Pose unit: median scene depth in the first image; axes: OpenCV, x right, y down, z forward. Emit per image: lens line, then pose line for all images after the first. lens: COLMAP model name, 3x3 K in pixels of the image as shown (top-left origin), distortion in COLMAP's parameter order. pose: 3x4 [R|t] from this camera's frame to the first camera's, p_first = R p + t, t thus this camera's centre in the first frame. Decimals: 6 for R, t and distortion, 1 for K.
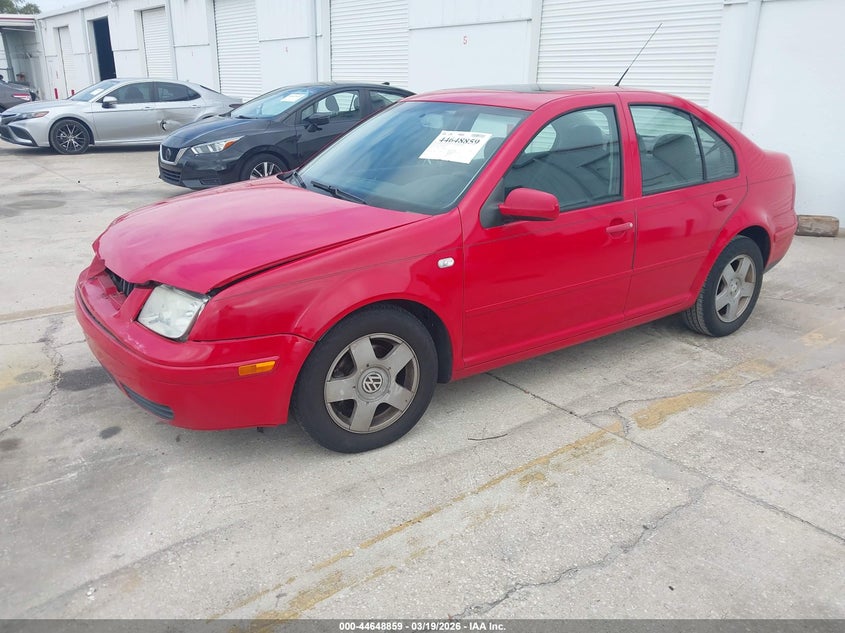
lens RADIAL K [[674.0, 0, 422.5], [0, 674.0, 316.5], [0, 0, 1]] dist [-0.005935, 0.003898]
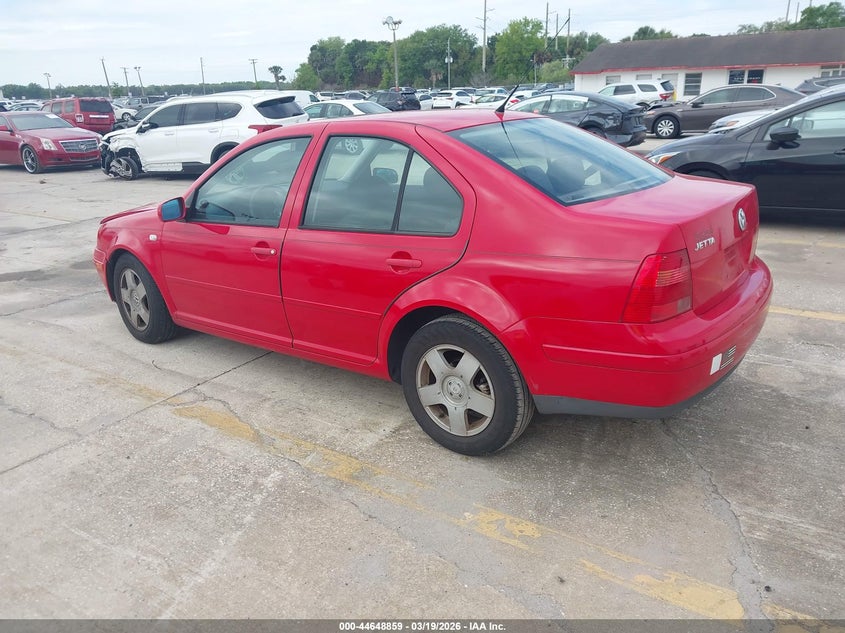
lens RADIAL K [[674.0, 0, 422.5], [0, 674.0, 316.5], [0, 0, 1]] dist [-0.005935, 0.003898]
pose [[0.286700, 0.258796, -0.922403, 1.443836], [-0.283164, 0.942695, 0.176477, -0.307221], [0.915217, 0.210595, 0.343552, 0.930117]]
